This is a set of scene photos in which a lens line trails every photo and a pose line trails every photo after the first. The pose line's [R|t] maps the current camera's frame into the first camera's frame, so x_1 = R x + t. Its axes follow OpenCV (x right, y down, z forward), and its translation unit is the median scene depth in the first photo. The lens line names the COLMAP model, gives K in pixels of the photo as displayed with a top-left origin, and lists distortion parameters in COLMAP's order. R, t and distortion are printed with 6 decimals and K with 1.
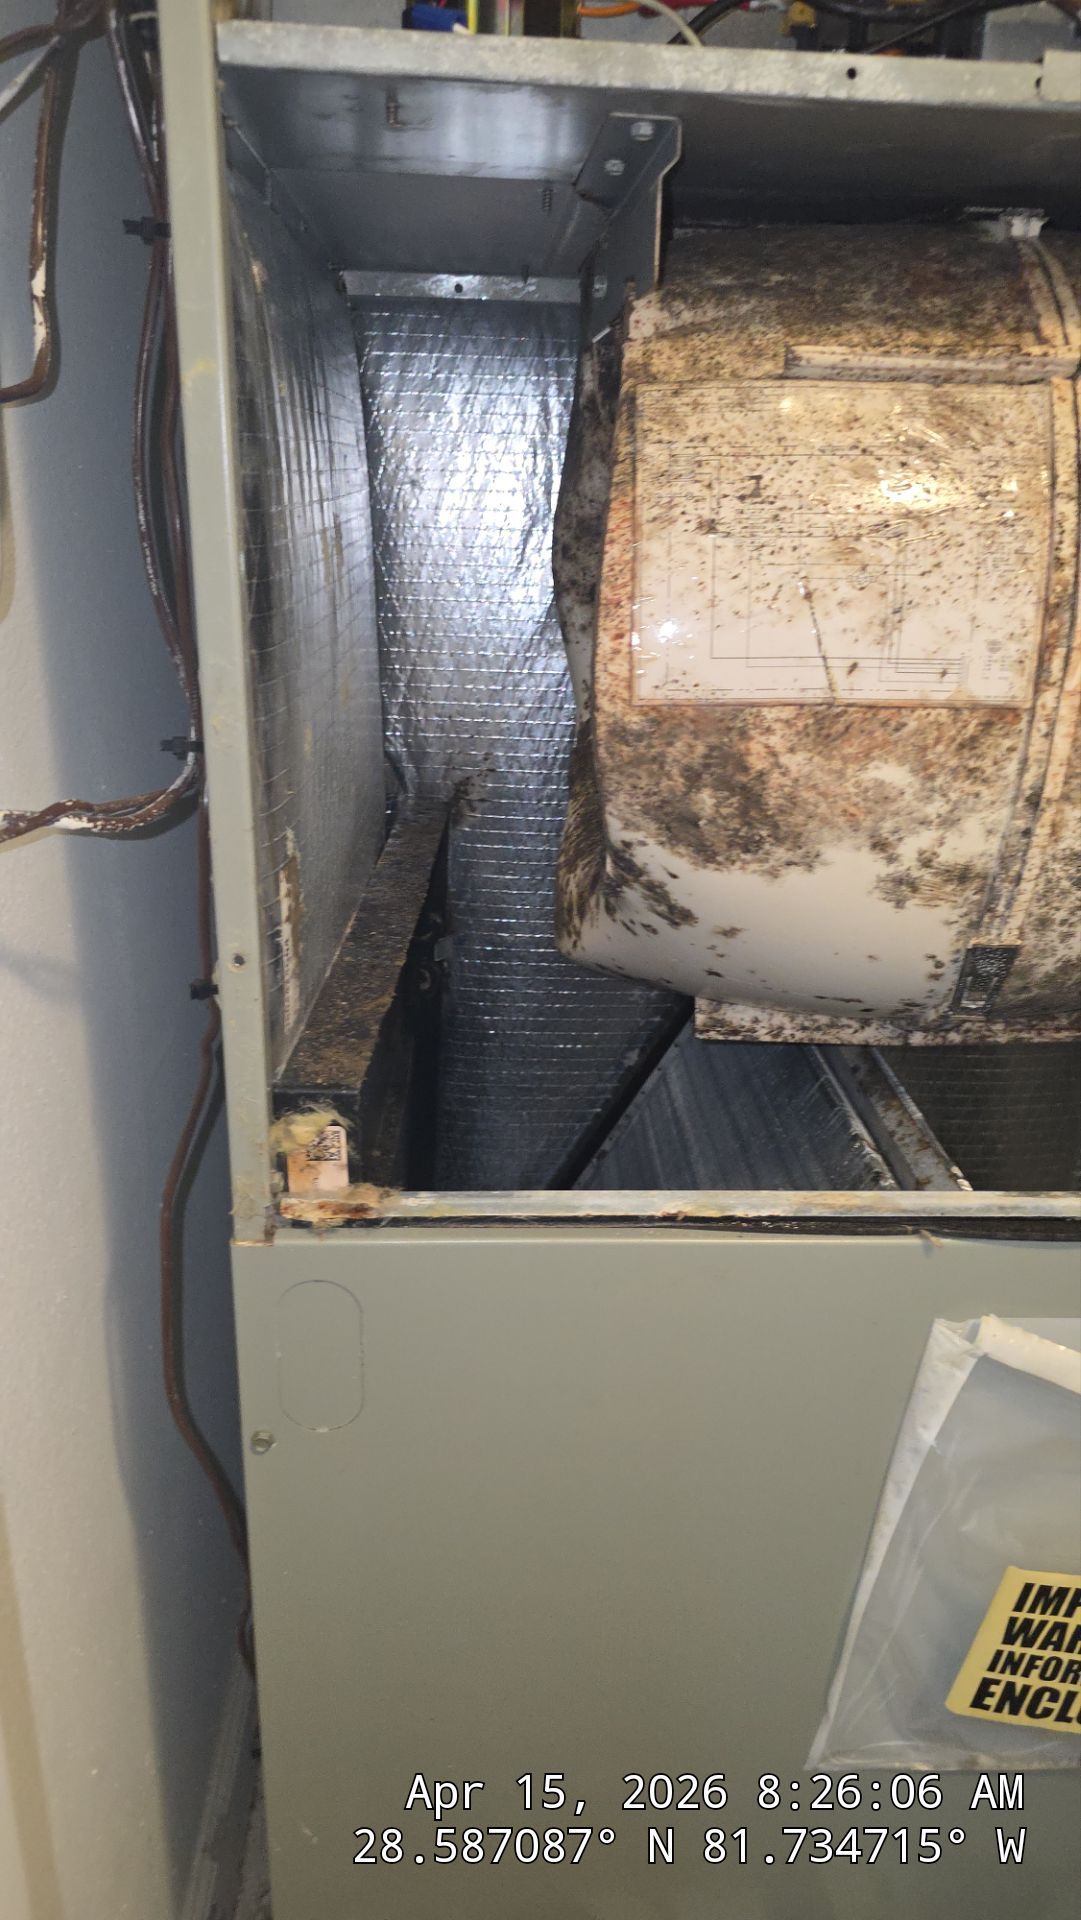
lens RADIAL K [[1302.3, 0, 540.3], [0, 1302.3, 945.5], [0, 0, 1]] dist [0.032527, -0.048348]
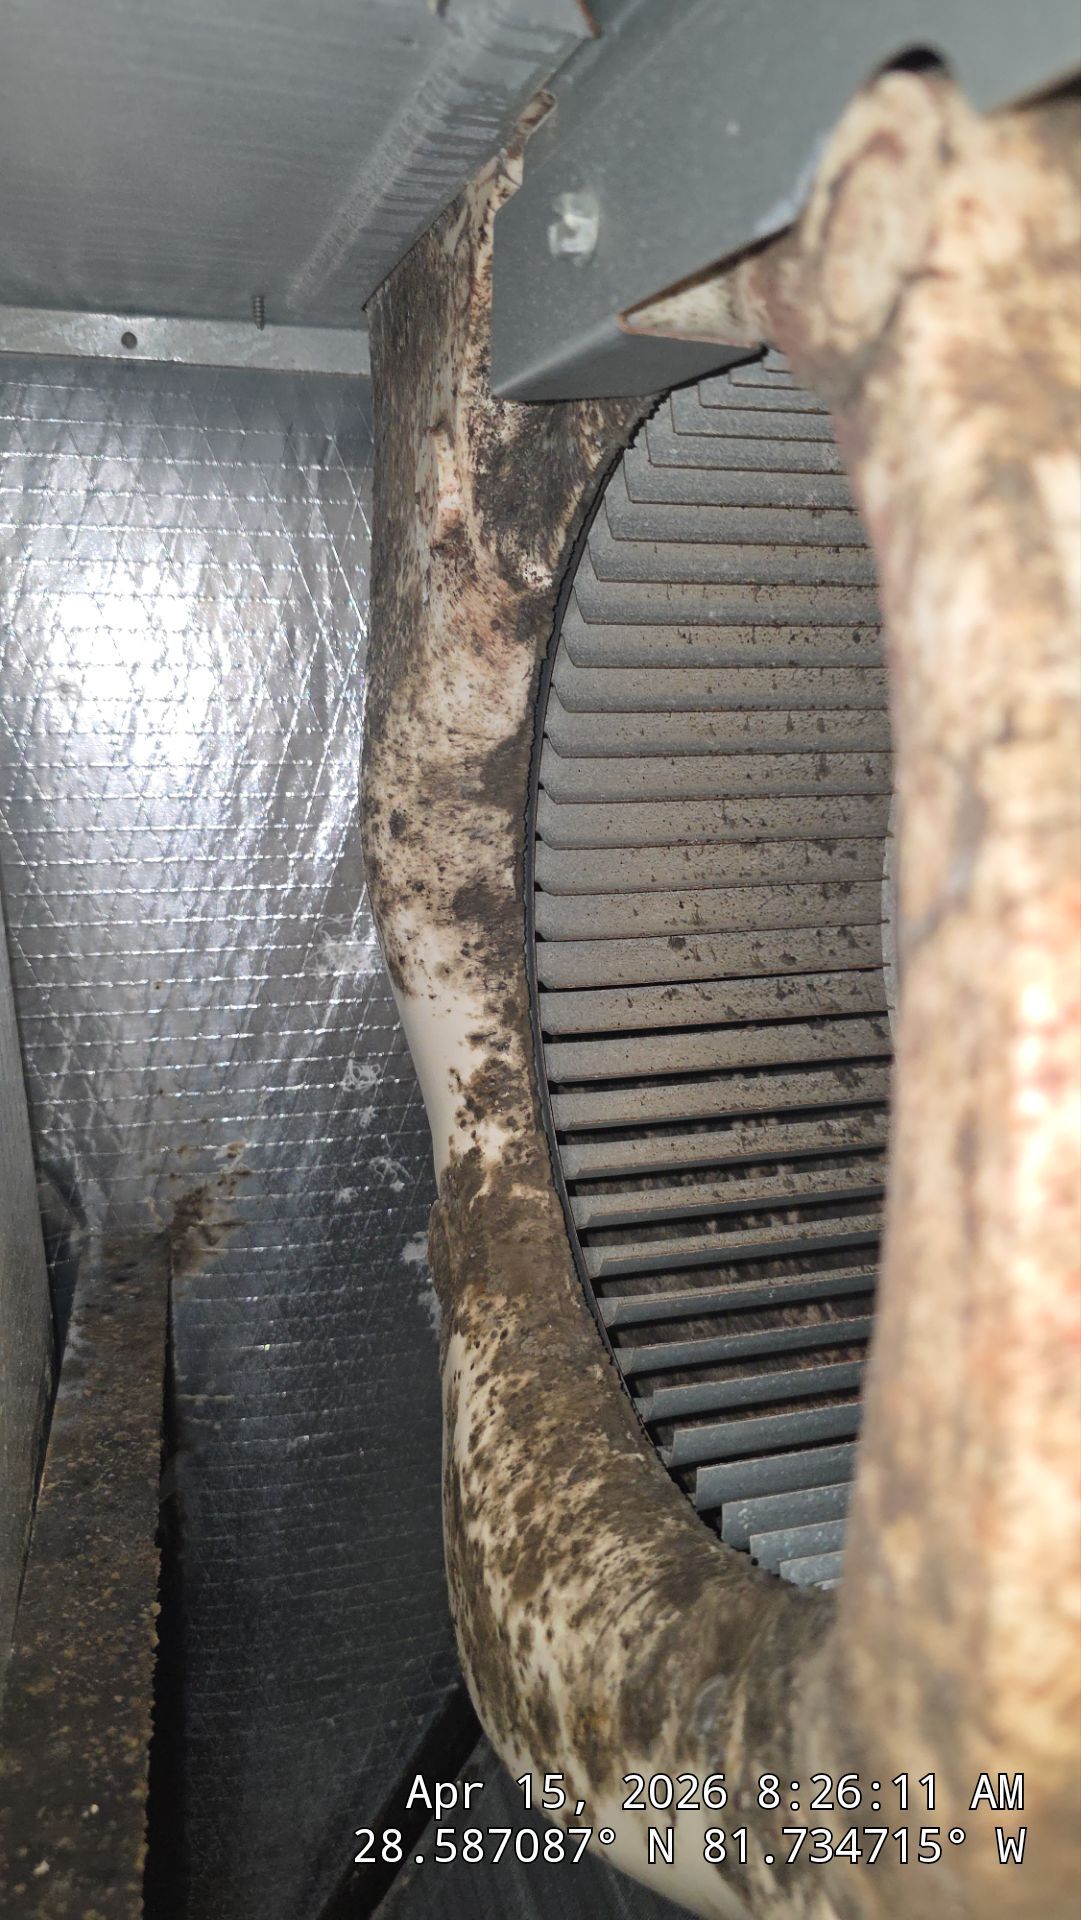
lens RADIAL K [[1326.8, 0, 512.7], [0, 1326.8, 957.3], [0, 0, 1]] dist [0.031038, -0.032936]
pose [[0.971573, -0.076535, 0.224027, -0.046714], [0.098725, 0.991075, -0.089573, -0.168641], [-0.215172, 0.109144, 0.970458, 0.419164]]
